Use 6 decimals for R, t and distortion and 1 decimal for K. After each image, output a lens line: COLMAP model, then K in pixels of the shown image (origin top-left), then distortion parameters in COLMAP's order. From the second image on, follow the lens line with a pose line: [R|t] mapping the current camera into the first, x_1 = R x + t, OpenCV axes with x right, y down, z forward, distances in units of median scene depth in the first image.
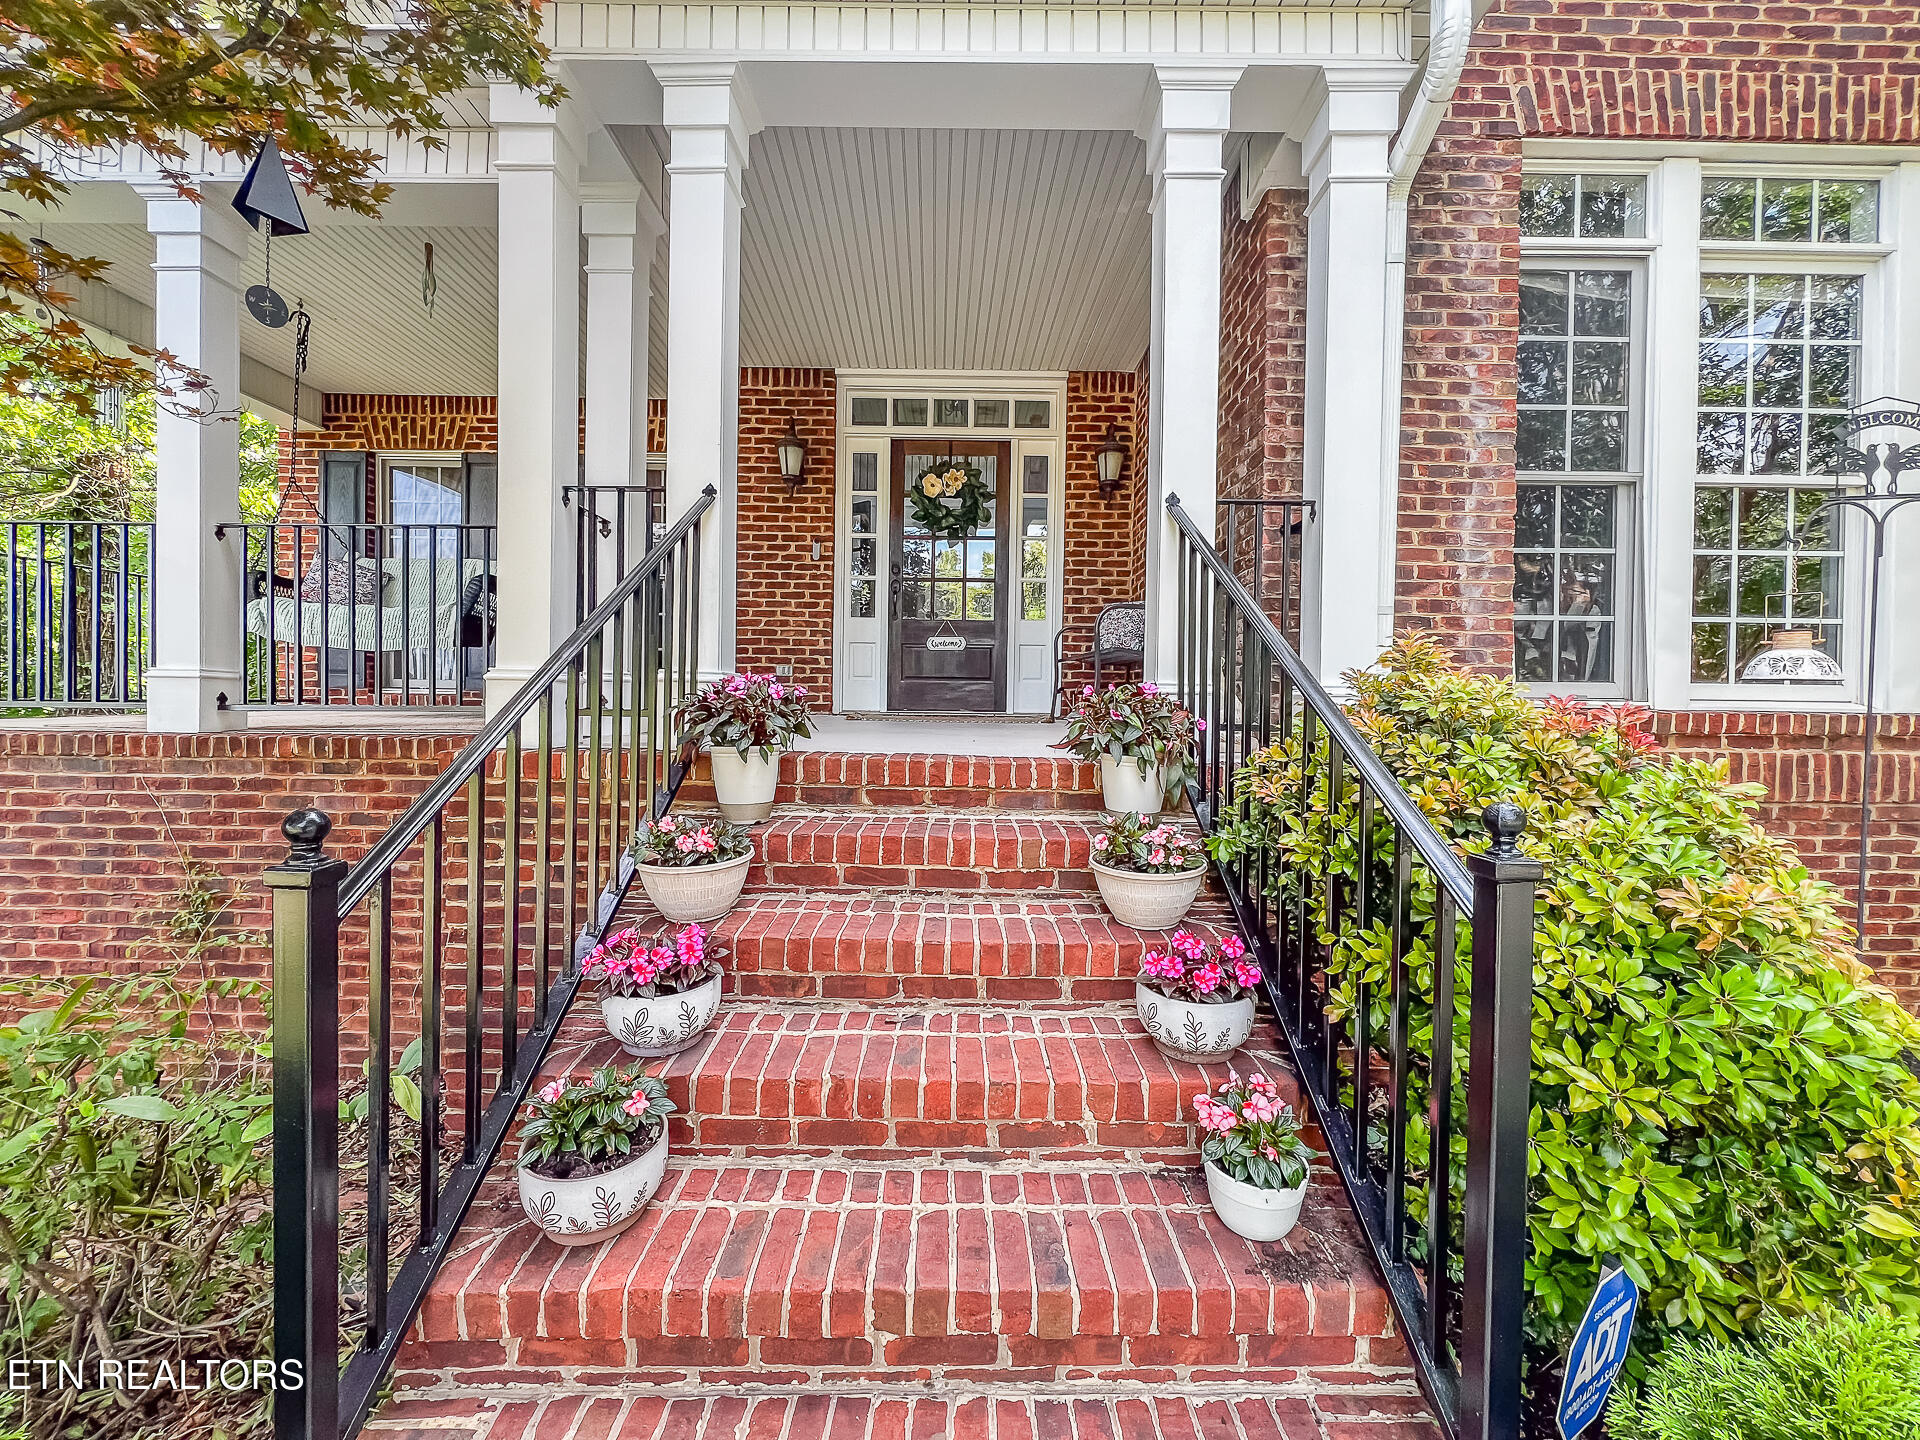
lens RADIAL K [[757.4, 0, 951.0], [0, 757.4, 713.7], [0, 0, 1]] dist [-0.003086, -0.000761]
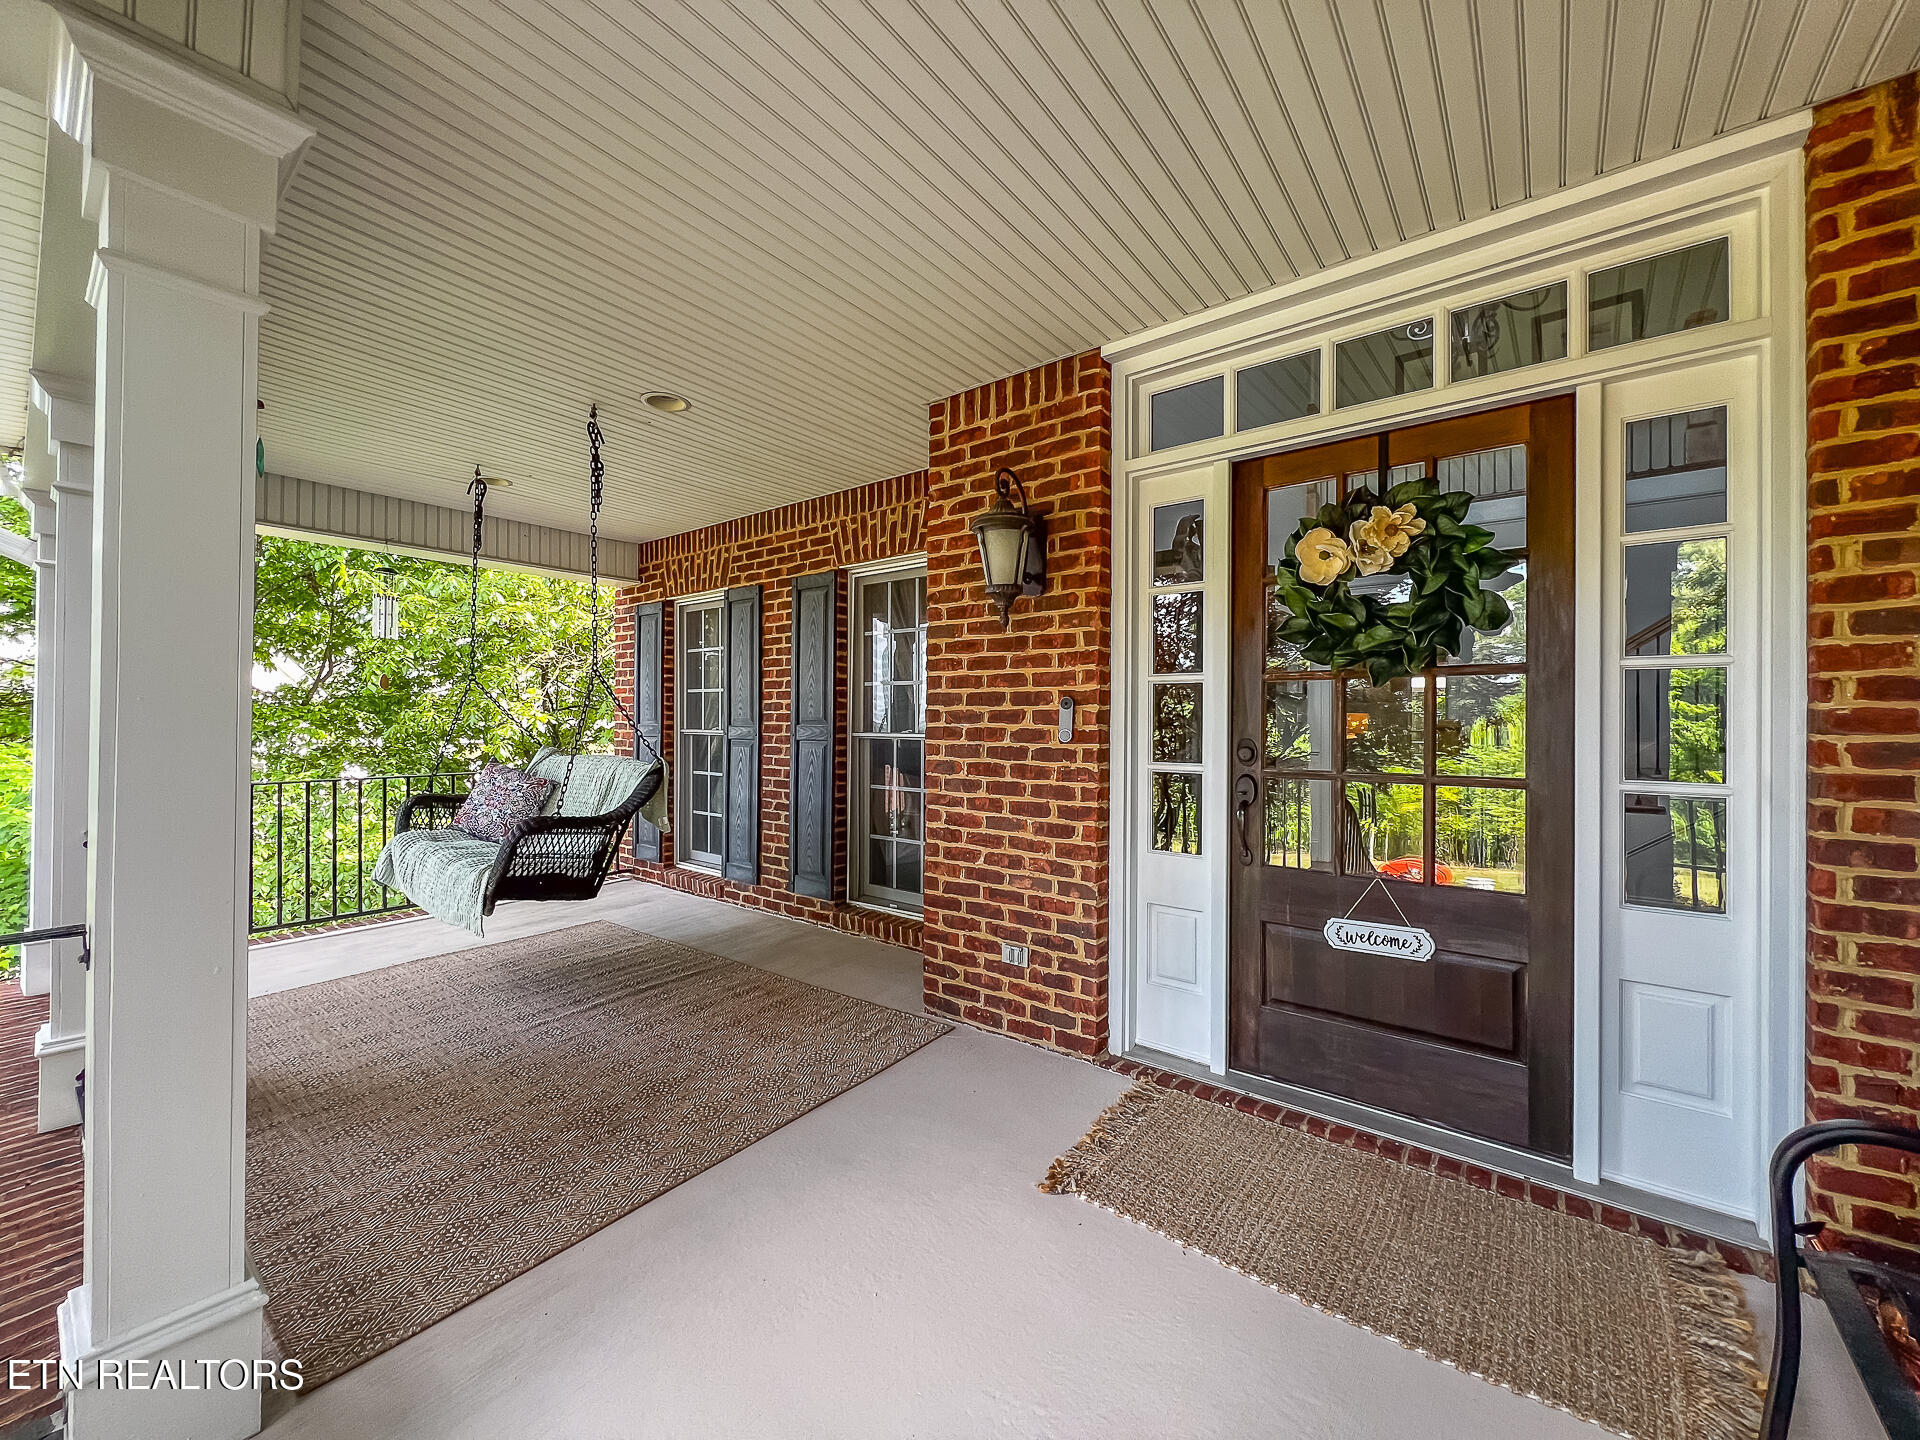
lens RADIAL K [[757.4, 0, 956.3], [0, 757.4, 716.7], [0, 0, 1]] dist [-0.003086, -0.000761]
pose [[0.782472, -0.013691, -0.622536, 0.072111], [-0.004315, 0.999615, -0.027407, -0.203787], [0.622671, 0.024132, 0.782111, 0.564180]]
